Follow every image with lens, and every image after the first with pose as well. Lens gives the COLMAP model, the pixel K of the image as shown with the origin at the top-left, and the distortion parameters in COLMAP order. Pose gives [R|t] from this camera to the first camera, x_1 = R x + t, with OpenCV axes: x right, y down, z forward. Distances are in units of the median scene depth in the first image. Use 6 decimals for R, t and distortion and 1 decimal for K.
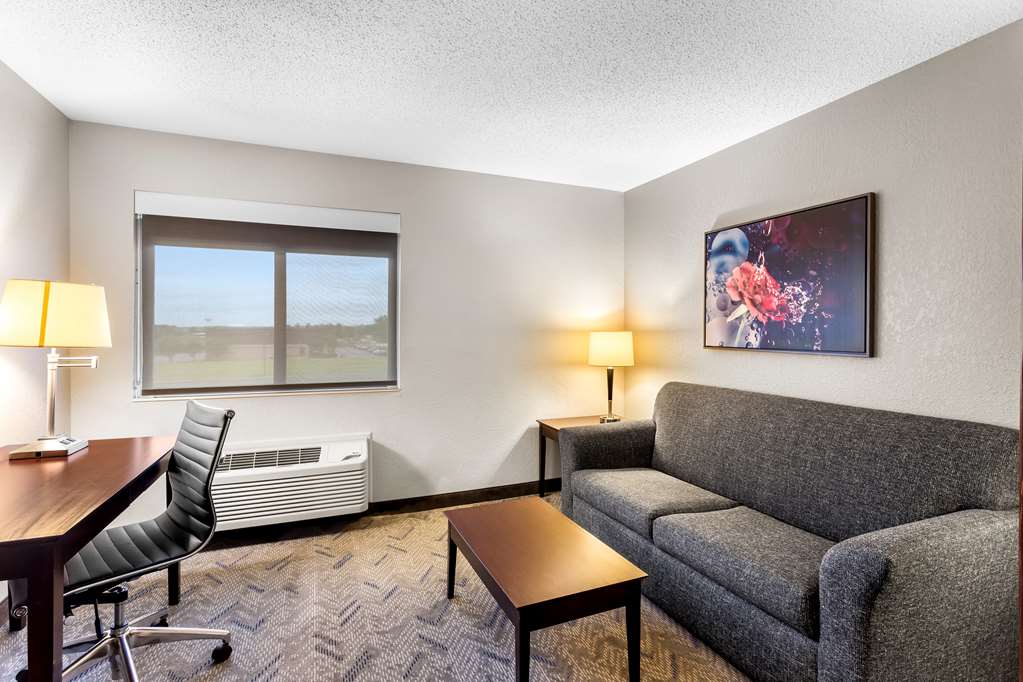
lens RADIAL K [[494.2, 0, 510.6], [0, 494.2, 314.9], [0, 0, 1]] dist [0.001754, 0.000288]
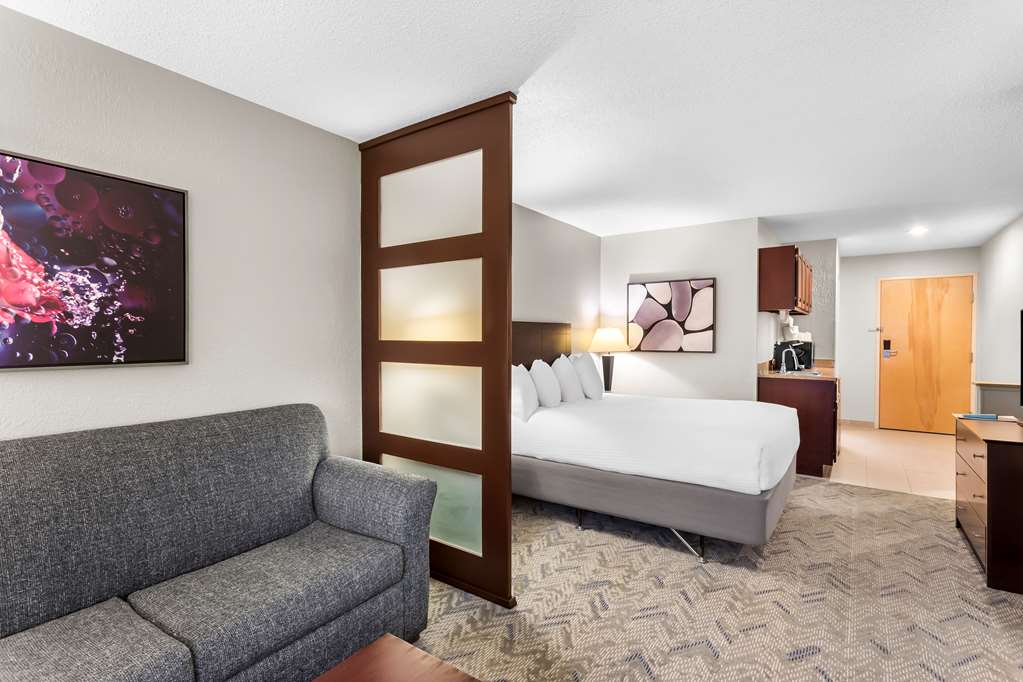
lens RADIAL K [[508.1, 0, 499.0], [0, 508.1, 336.9], [0, 0, 1]] dist [0.025554, -0.000146]
pose [[-0.521078, 0.001193, 0.853508, -0.370339], [-0.020054, 0.999706, -0.013640, 0.030129], [-0.853274, -0.024224, -0.520900, 0.873024]]
